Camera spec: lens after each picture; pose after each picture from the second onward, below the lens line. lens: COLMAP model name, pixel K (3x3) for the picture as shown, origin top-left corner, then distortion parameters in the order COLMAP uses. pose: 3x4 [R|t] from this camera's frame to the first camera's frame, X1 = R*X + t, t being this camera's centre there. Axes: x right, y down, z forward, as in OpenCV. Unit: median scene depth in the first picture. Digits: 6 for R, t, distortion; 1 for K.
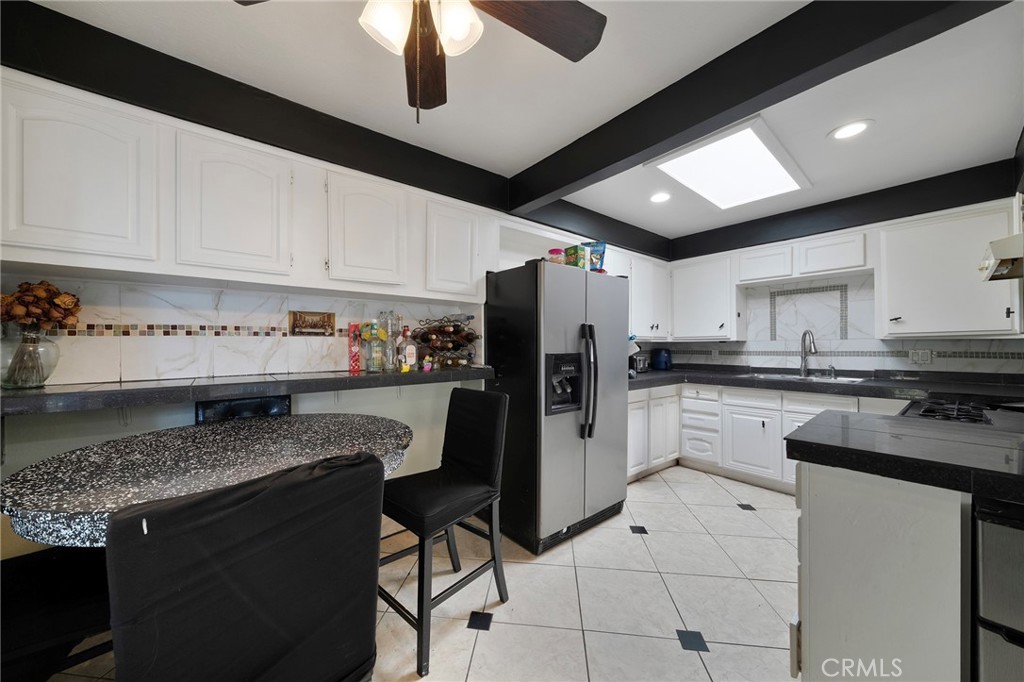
lens RADIAL K [[350.0, 0, 512.8], [0, 350.0, 347.4], [0, 0, 1]] dist [-0.000191, -0.000302]
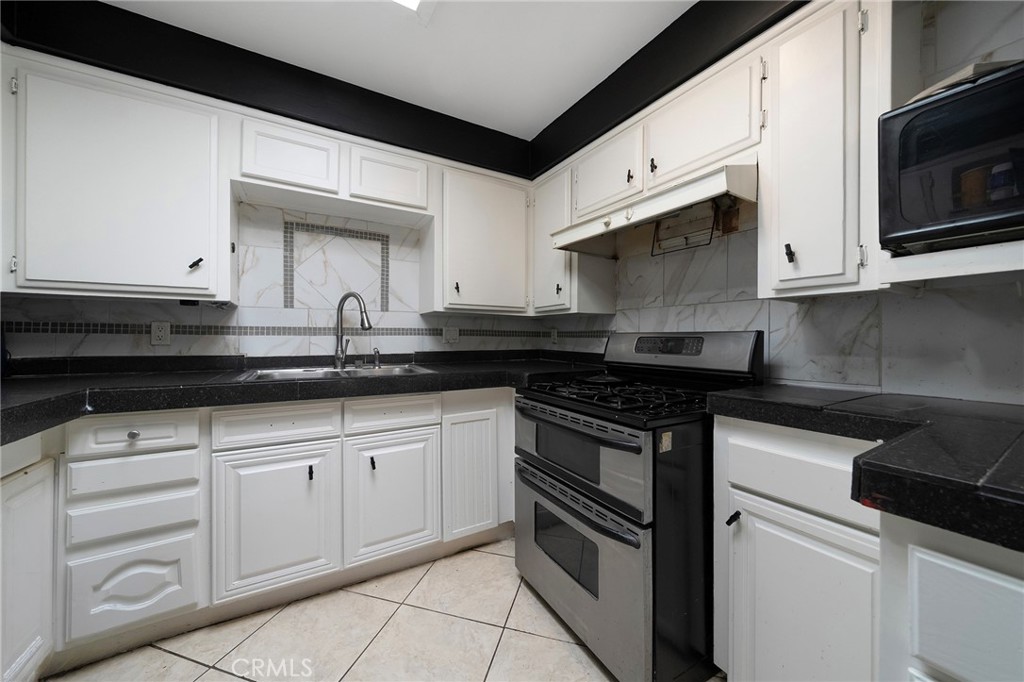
lens RADIAL K [[365.8, 0, 508.9], [0, 365.8, 335.3], [0, 0, 1]] dist [-0.009196, 0.000034]
pose [[0.144816, 0.014886, 0.989347, 0.235577], [-0.001956, 0.999889, -0.014759, 0.033947], [-0.989457, 0.000202, 0.144829, 0.607433]]
